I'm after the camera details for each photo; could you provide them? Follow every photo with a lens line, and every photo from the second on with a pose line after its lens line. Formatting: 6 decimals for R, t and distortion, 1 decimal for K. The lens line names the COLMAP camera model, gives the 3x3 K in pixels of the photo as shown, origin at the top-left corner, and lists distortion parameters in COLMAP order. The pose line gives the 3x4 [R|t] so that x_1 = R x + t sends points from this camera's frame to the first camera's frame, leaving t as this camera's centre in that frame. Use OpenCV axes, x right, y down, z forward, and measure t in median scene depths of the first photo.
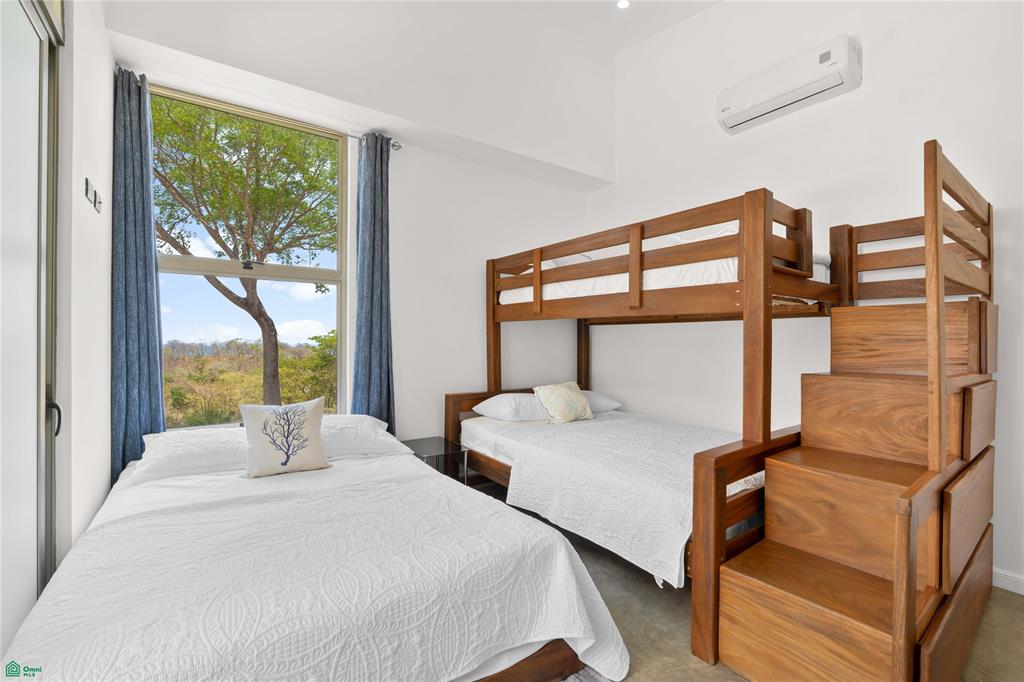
lens RADIAL K [[448.0, 0, 509.4], [0, 448.0, 339.4], [0, 0, 1]] dist [-0.001234, -0.000916]
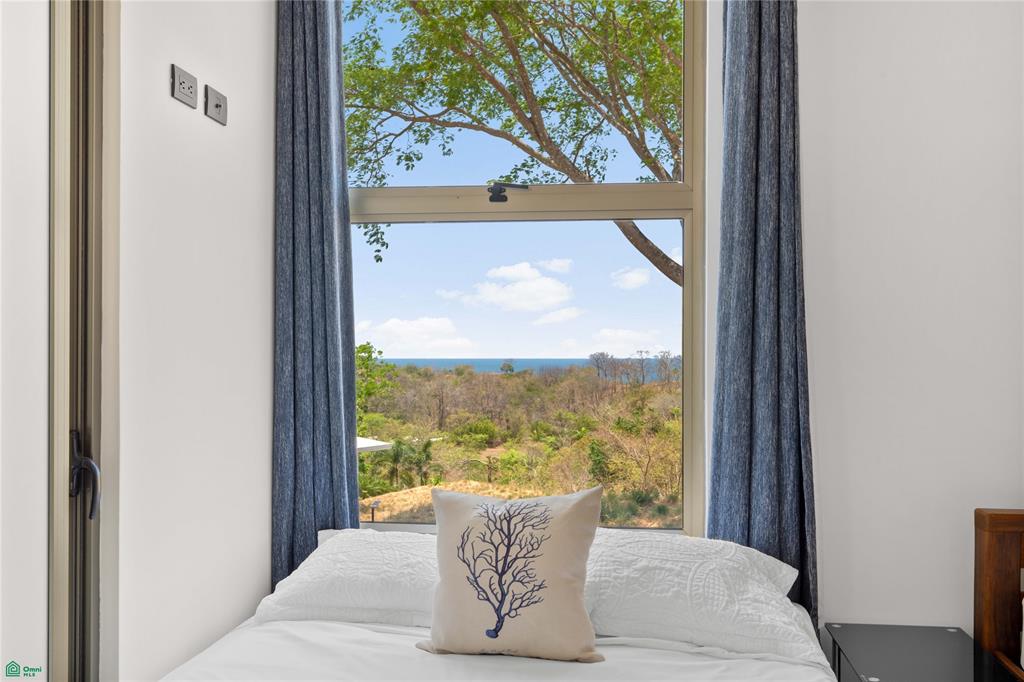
lens RADIAL K [[1020.0, 0, 512.1], [0, 1020.0, 343.7], [0, 0, 1]] dist [0.004545, 0.000000]
pose [[0.736217, -0.007118, -0.676708, 0.140376], [0.001885, 0.999962, -0.008467, 0.001570], [0.676743, 0.004958, 0.736203, 0.203199]]
